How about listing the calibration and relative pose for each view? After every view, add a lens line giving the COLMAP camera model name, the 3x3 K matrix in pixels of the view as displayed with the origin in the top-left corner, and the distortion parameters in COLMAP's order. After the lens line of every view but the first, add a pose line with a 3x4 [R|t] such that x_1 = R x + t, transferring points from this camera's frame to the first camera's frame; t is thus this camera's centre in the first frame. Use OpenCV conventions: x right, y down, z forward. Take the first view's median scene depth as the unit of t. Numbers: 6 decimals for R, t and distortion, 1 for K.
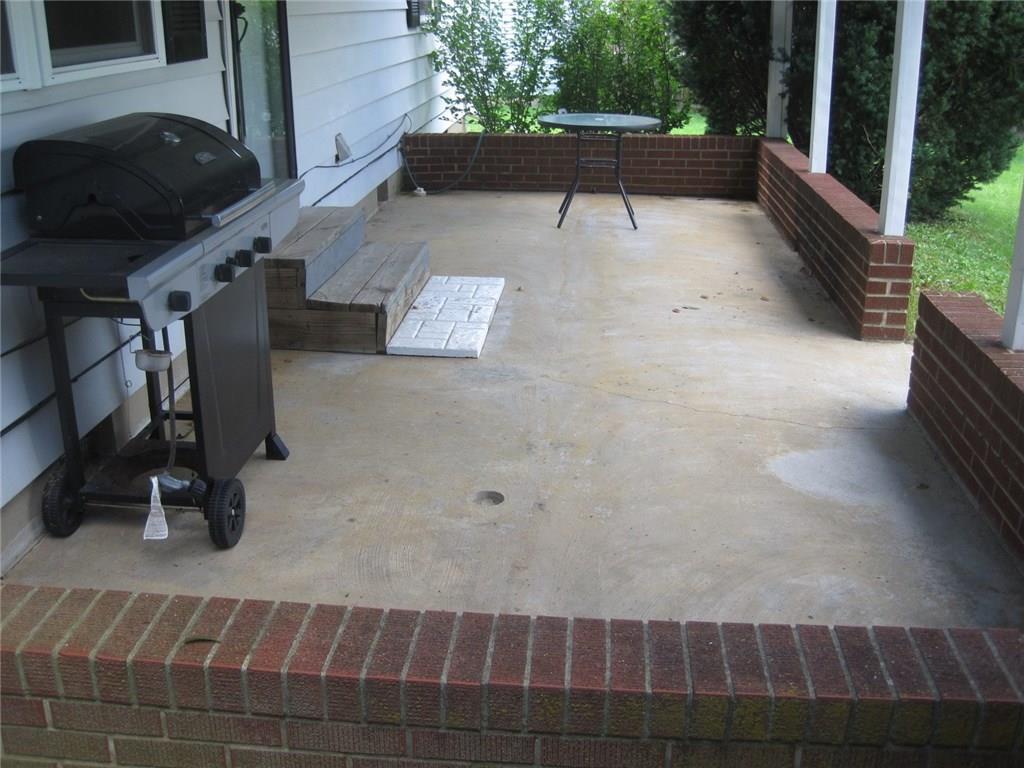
lens RADIAL K [[1067.9, 0, 512.0], [0, 1067.9, 384.0], [0, 0, 1]] dist [-0.177087, 0.144101]
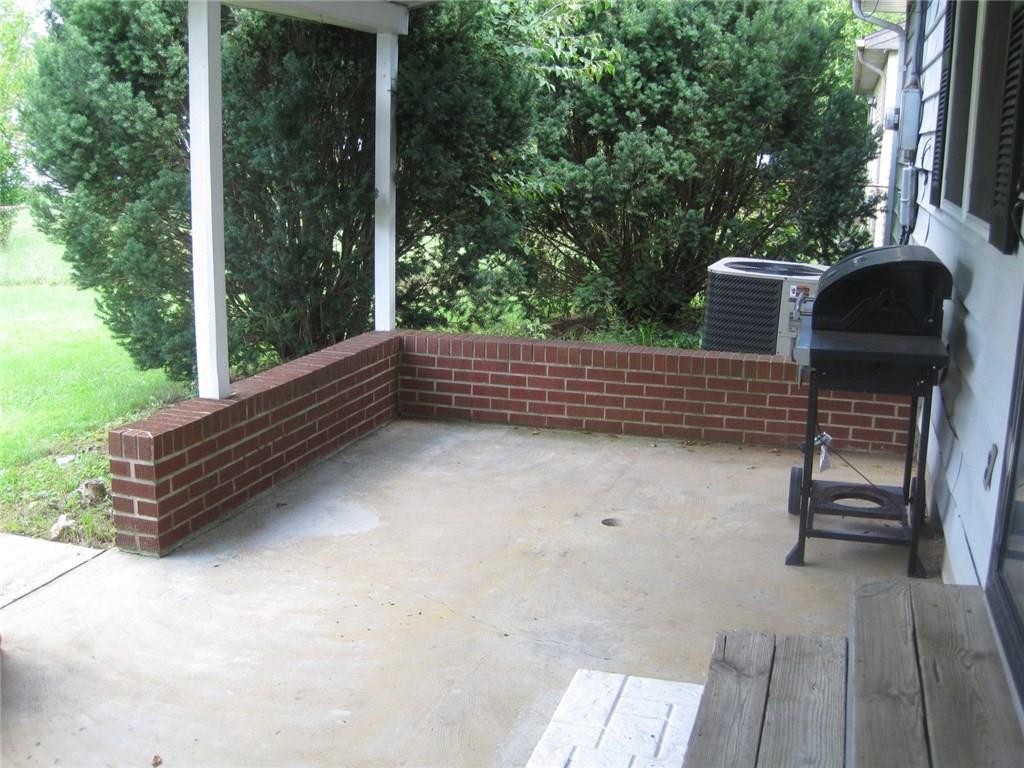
lens RADIAL K [[1067.9, 0, 512.0], [0, 1067.9, 384.0], [0, 0, 1]] dist [-0.177087, 0.144101]
pose [[-0.975996, -0.060746, 0.209144, -0.122873], [0.062640, 0.841434, 0.536717, -0.561281], [-0.208584, 0.536934, -0.817431, 1.503035]]
